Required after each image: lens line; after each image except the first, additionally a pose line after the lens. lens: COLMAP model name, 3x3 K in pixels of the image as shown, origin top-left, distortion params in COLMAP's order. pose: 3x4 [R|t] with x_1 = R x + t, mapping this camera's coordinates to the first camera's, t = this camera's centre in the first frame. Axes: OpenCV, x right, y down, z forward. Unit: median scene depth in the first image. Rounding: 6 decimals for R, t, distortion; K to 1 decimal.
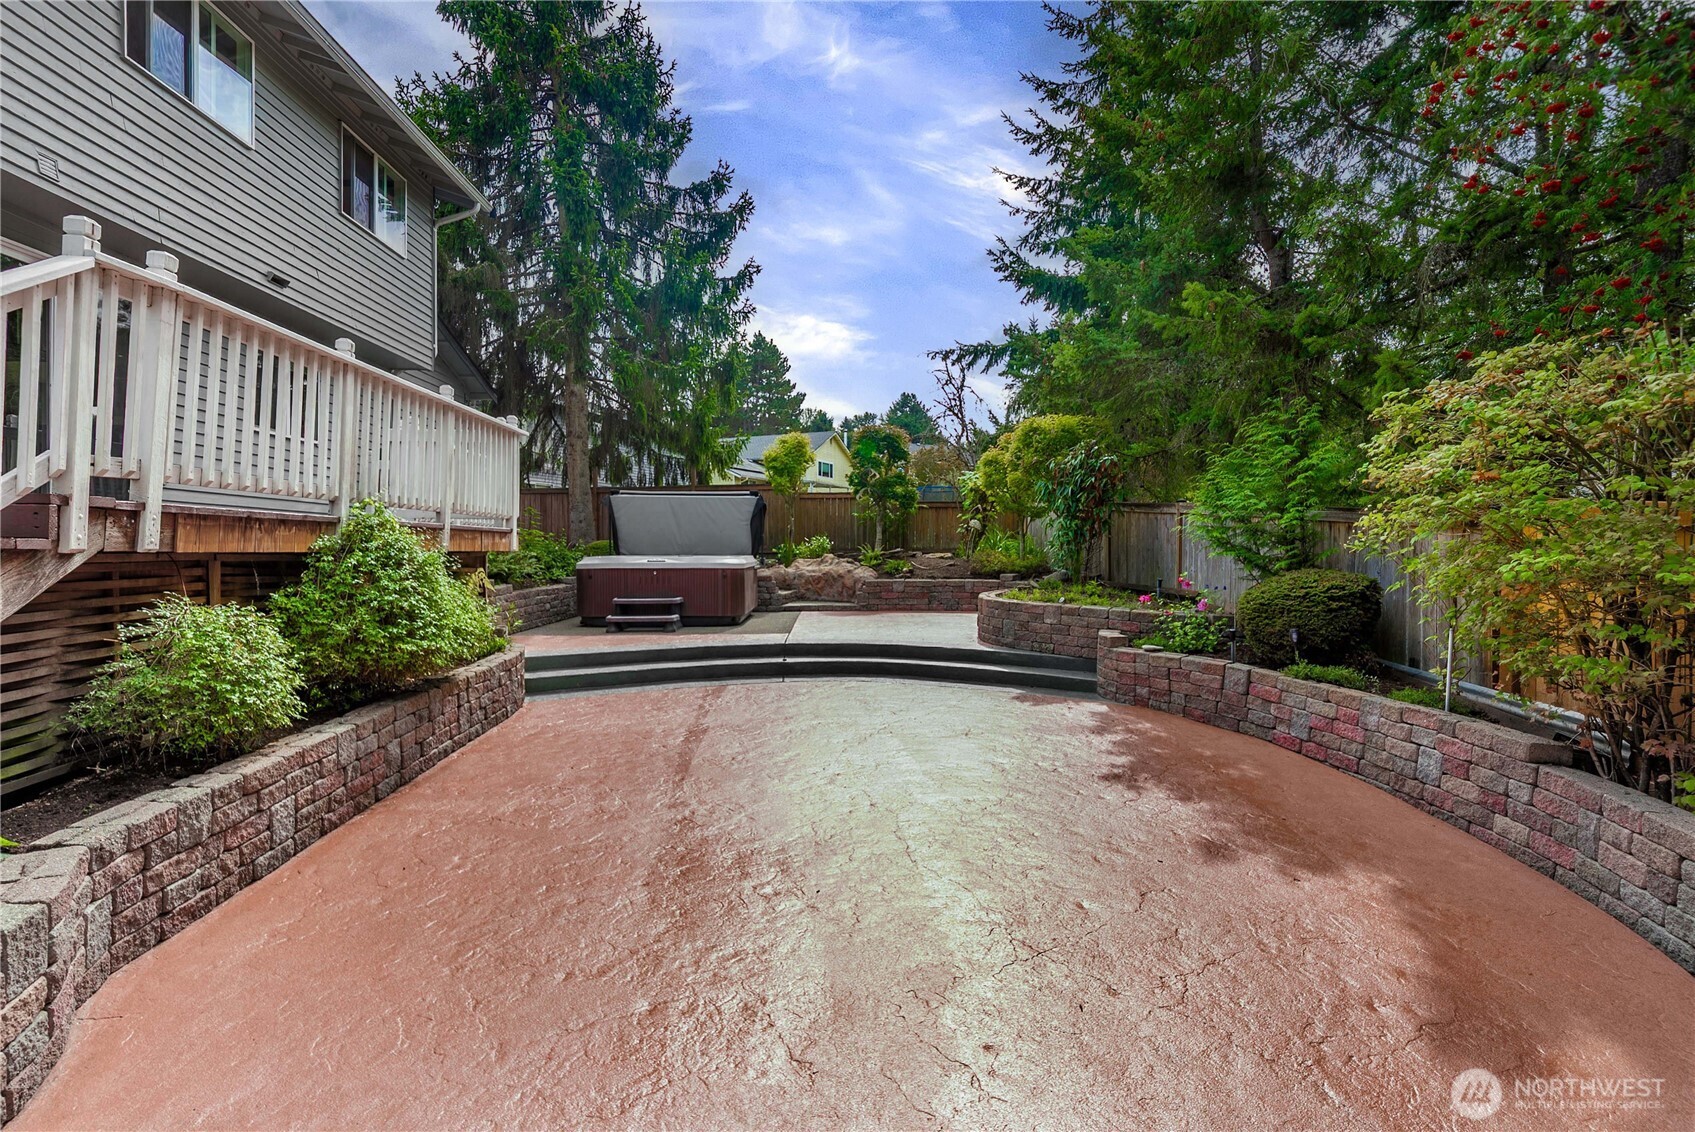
lens RADIAL K [[811.3, 0, 851.9], [0, 811.3, 534.8], [0, 0, 1]] dist [0.019197, -0.000001]
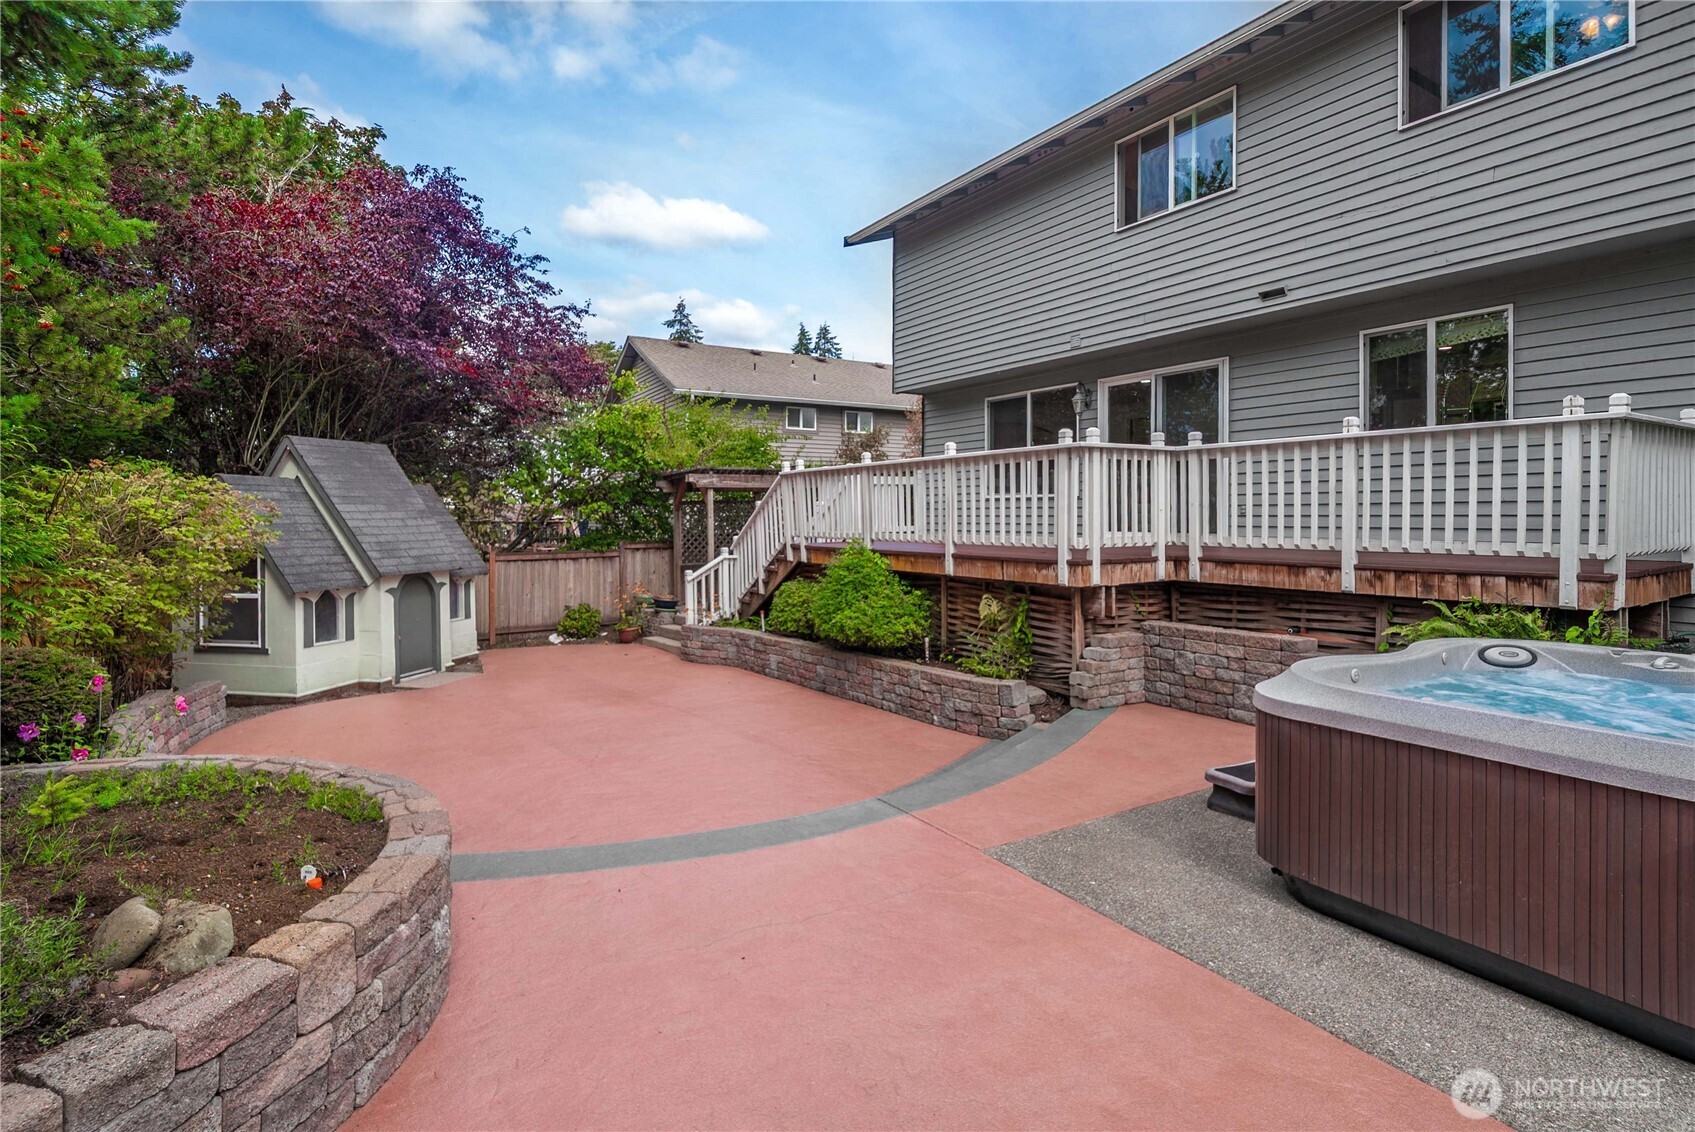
lens RADIAL K [[822.8, 0, 849.9], [0, 822.8, 525.6], [0, 0, 1]] dist [-0.002447, -0.000024]
pose [[-0.863063, 0.001688, -0.505094, 0.281755], [0.005690, 0.999963, -0.006381, -0.052039], [0.505065, -0.008381, -0.863041, 2.146594]]
